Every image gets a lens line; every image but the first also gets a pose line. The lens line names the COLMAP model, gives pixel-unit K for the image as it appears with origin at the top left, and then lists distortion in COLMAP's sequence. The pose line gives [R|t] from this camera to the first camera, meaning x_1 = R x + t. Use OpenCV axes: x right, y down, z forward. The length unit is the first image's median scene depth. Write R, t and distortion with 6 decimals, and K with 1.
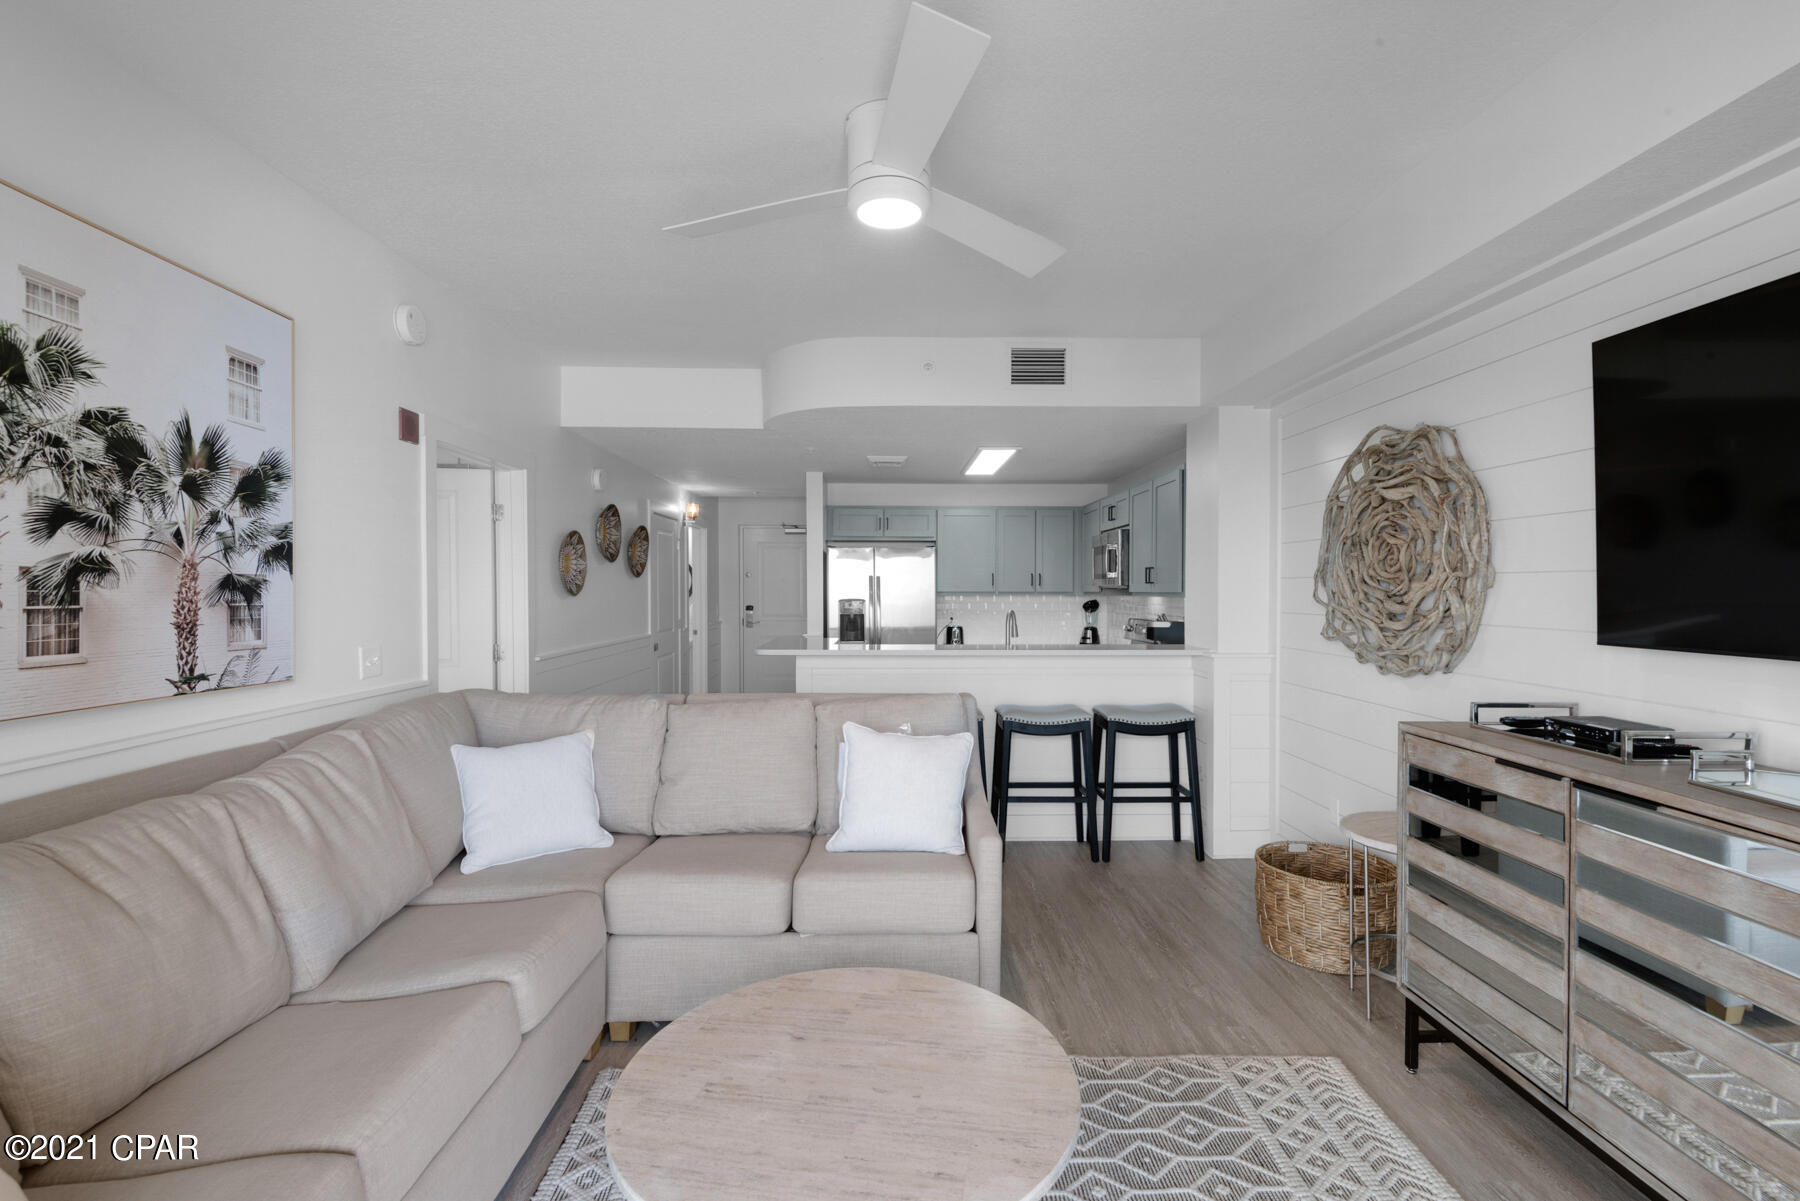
lens RADIAL K [[837.2, 0, 916.6], [0, 837.2, 596.3], [0, 0, 1]] dist [0.007513, -0.002423]
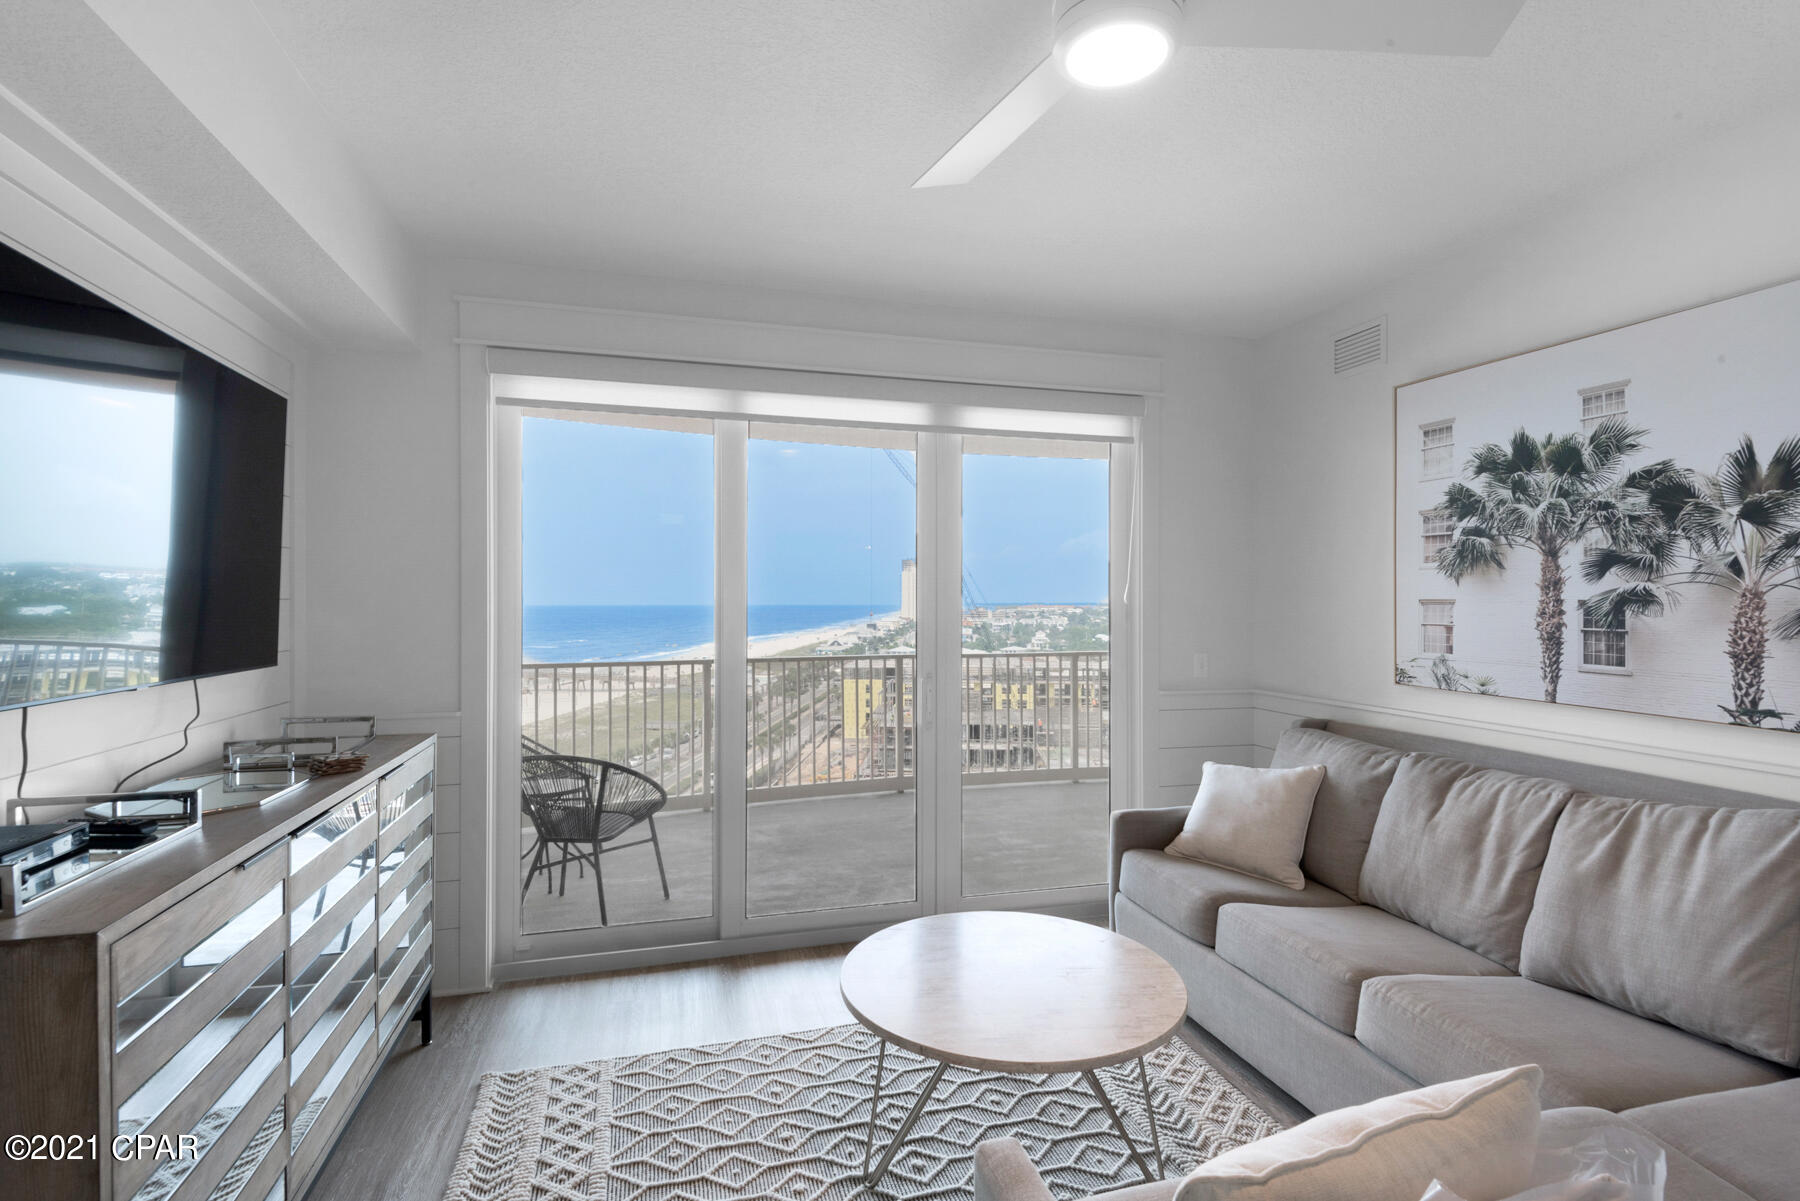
lens RADIAL K [[853.1, 0, 932.0], [0, 853.1, 614.7], [0, 0, 1]] dist [0.002291, -0.004985]
pose [[-0.966685, 0.006308, -0.255890, 0.277956], [-0.000834, 0.999613, 0.027794, -0.037177], [0.255966, 0.027082, -0.966306, 1.580251]]
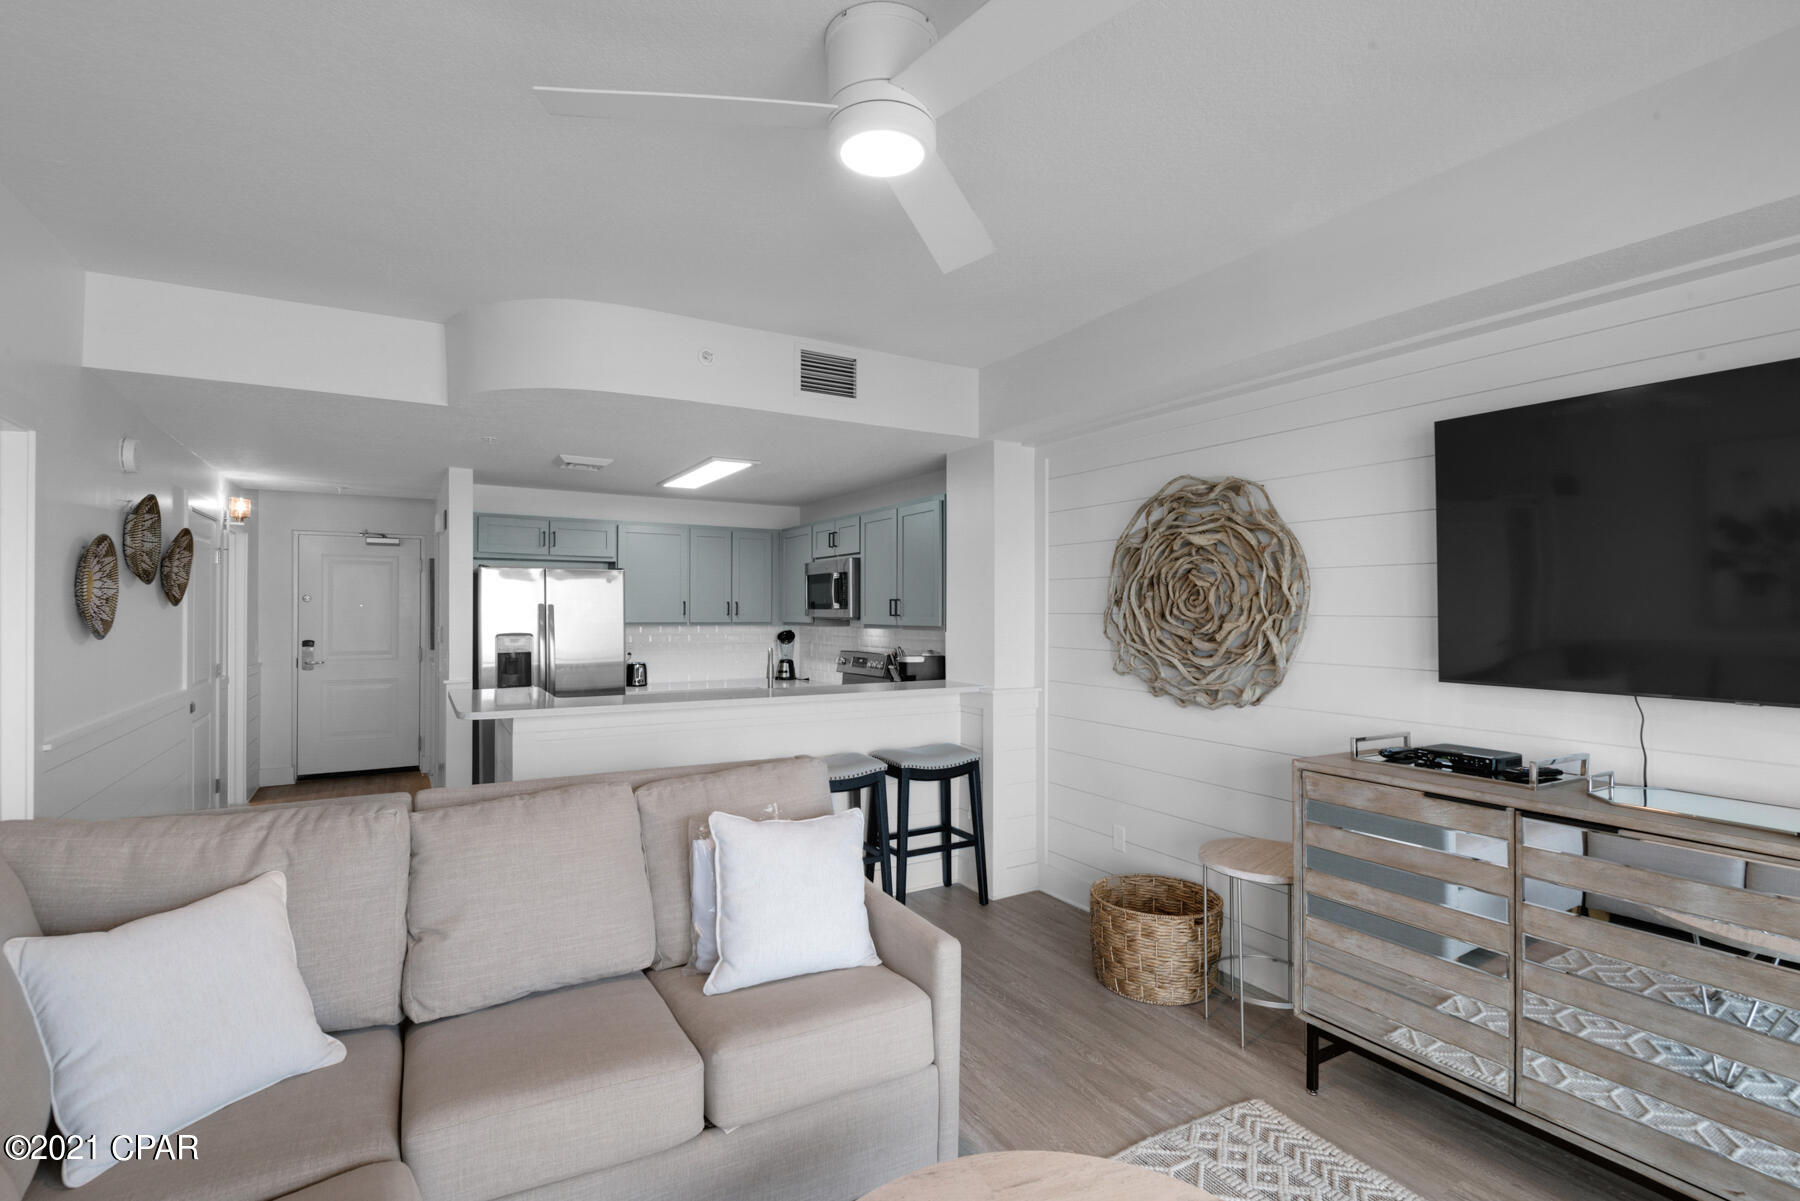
lens RADIAL K [[853.1, 0, 921.6], [0, 853.1, 601.2], [0, 0, 1]] dist [0.002291, -0.004985]
pose [[0.874532, 0.007577, 0.484909, -0.363406], [0.001599, 0.999827, -0.018507, -0.031130], [-0.484966, 0.016961, 0.874369, 0.295454]]
